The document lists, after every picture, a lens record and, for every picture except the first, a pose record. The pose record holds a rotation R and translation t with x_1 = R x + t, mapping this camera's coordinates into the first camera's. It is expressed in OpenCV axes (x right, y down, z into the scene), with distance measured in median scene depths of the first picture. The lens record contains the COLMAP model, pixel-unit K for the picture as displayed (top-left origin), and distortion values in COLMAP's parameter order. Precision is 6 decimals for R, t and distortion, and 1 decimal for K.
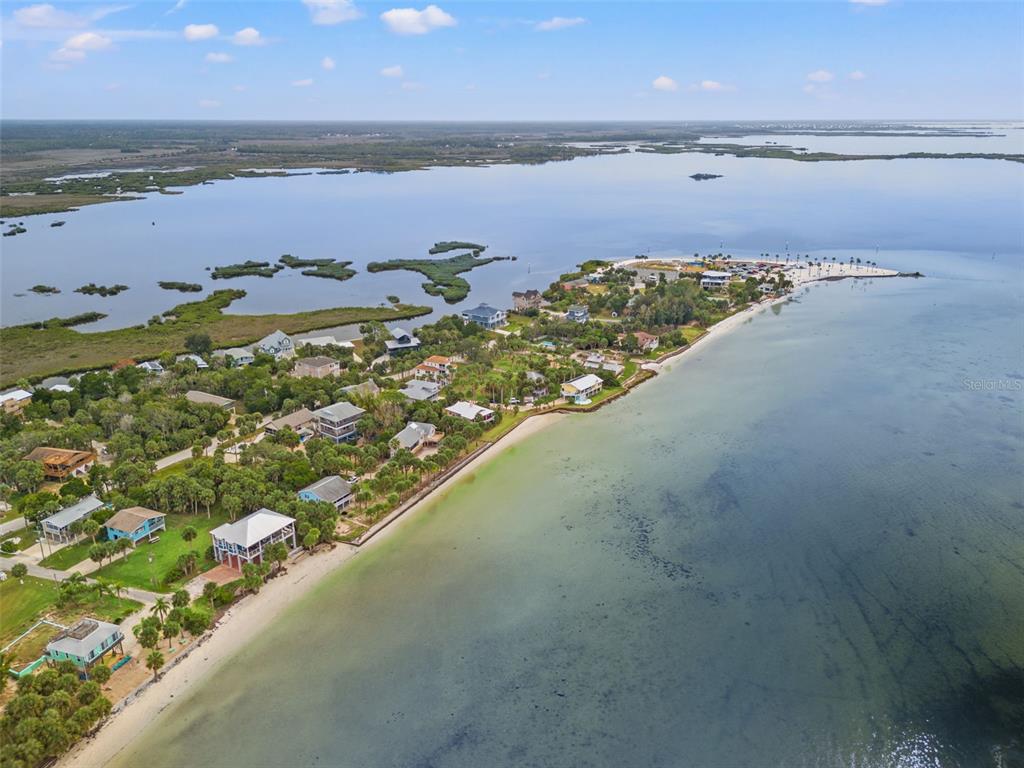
lens RADIAL K [[759.1, 0, 494.8], [0, 759.1, 383.8], [0, 0, 1]] dist [0.066140, -0.064823]
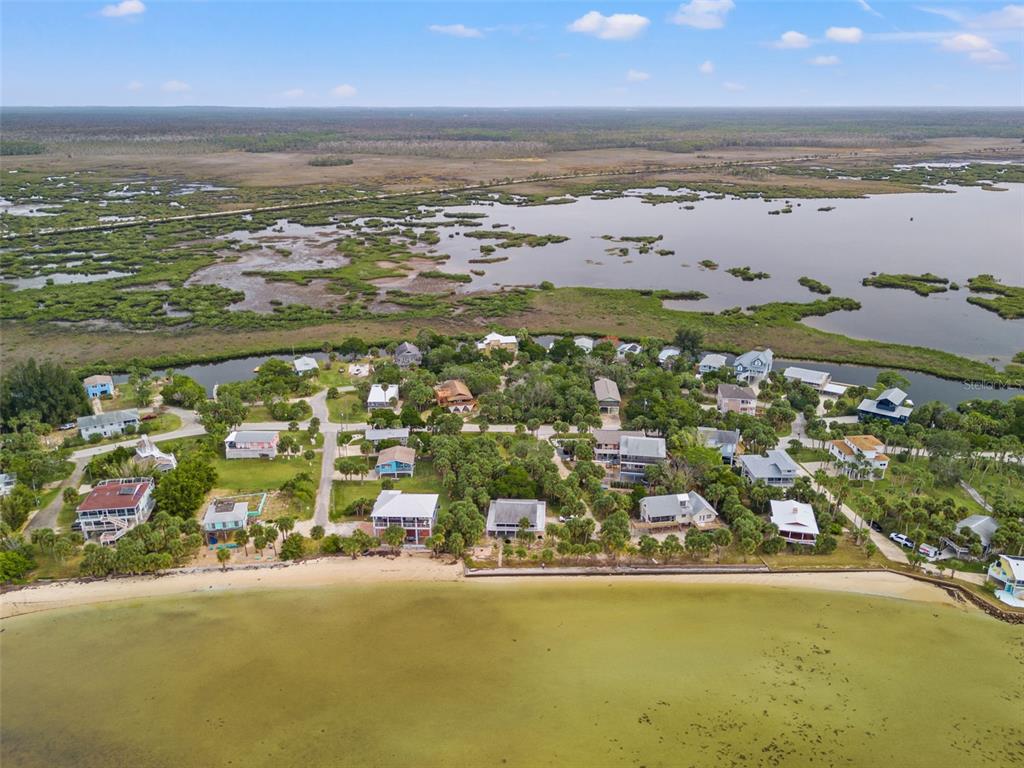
lens RADIAL K [[759.1, 0, 494.8], [0, 759.1, 383.8], [0, 0, 1]] dist [0.066140, -0.064823]
pose [[0.496432, 0.302469, -0.813675, 0.501267], [-0.289818, 0.941300, 0.173091, -0.167806], [0.818267, 0.149890, 0.554952, 0.486970]]
